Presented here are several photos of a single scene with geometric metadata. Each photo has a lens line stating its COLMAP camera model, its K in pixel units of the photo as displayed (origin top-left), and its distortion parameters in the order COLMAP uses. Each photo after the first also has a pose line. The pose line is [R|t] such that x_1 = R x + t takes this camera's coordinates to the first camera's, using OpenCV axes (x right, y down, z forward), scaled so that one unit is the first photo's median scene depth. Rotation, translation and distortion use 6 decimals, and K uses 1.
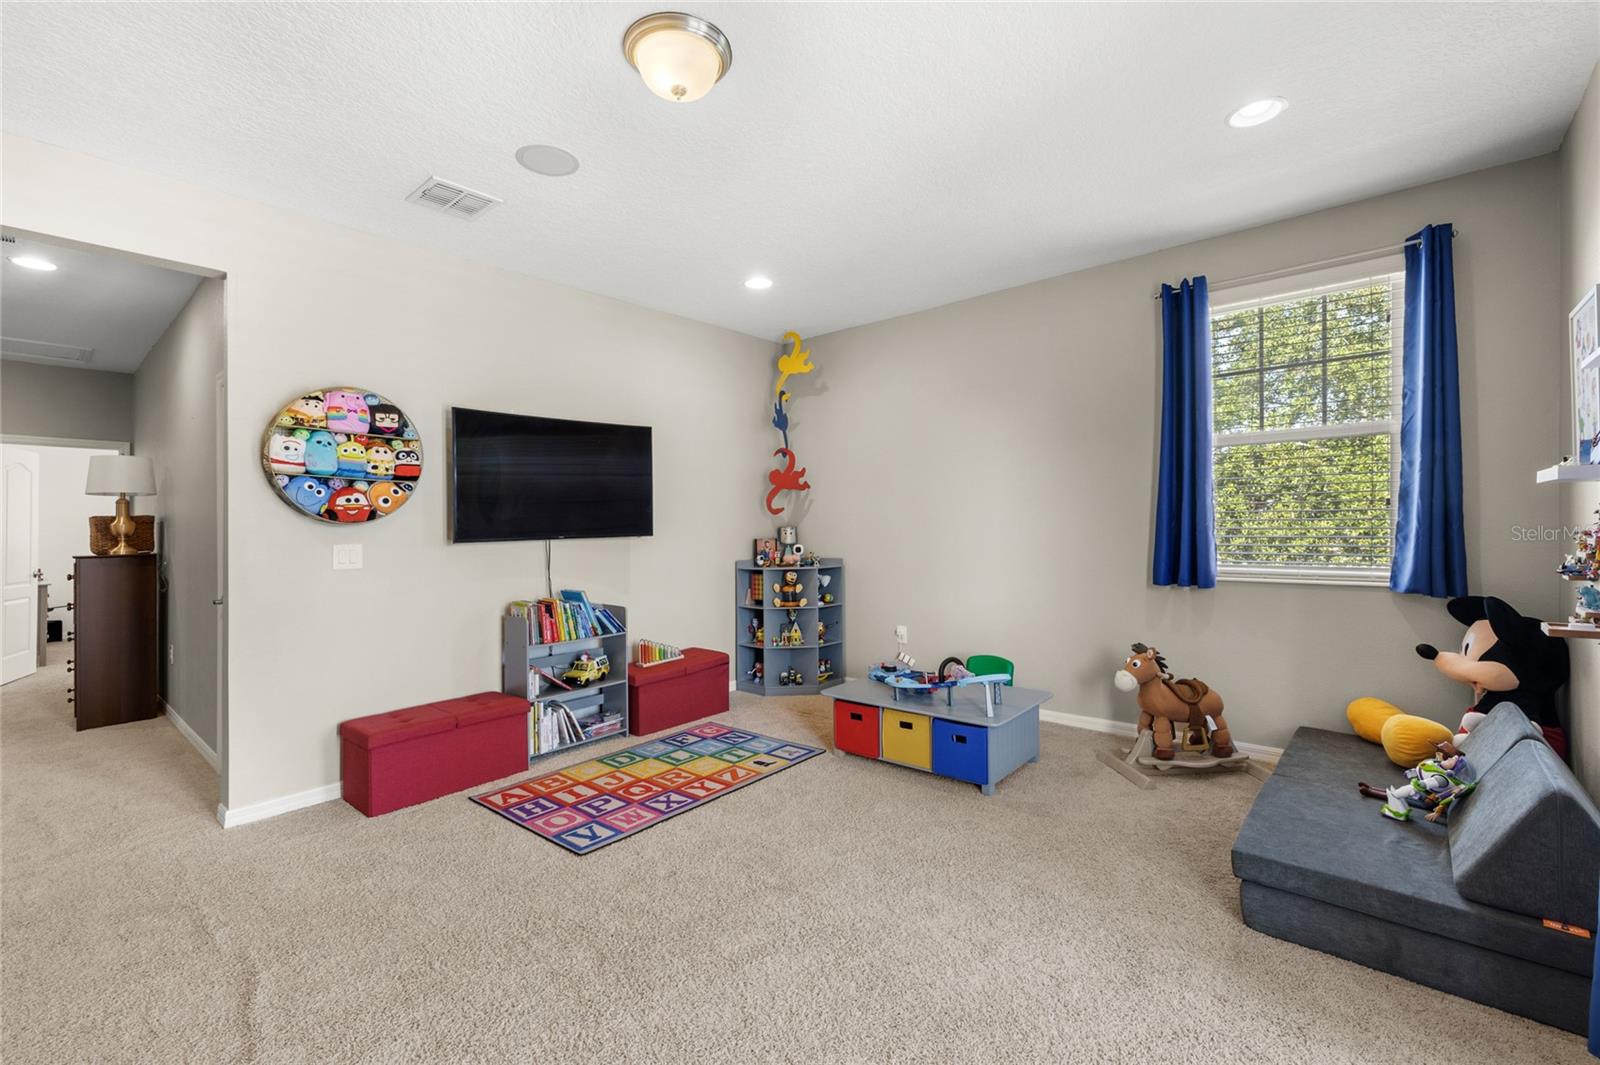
lens RADIAL K [[682.0, 0, 794.0], [0, 682.0, 529.6], [0, 0, 1]] dist [0.000306, 0.000180]
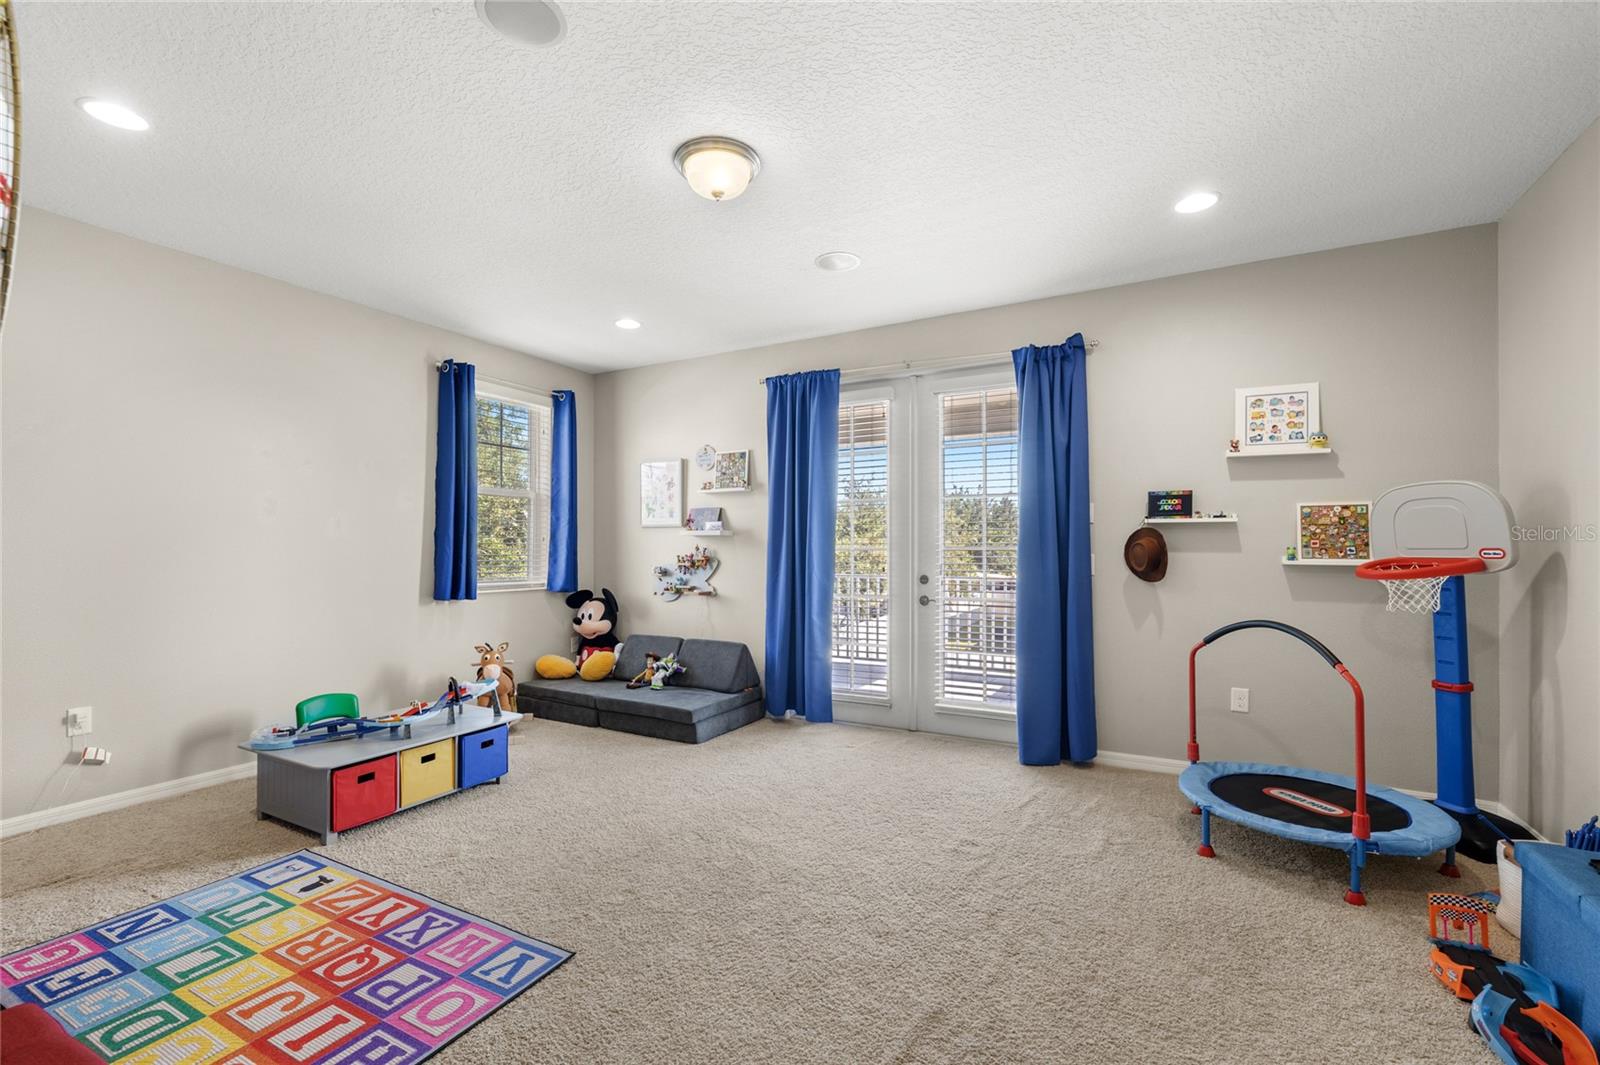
lens RADIAL K [[682.0, 0, 794.0], [0, 682.0, 529.6], [0, 0, 1]] dist [0.000306, 0.000180]
pose [[-0.200297, 0.041394, 0.978860, -0.913201], [0.006912, 0.999142, -0.040837, 0.008155], [-0.979711, -0.001414, -0.200411, 0.704267]]
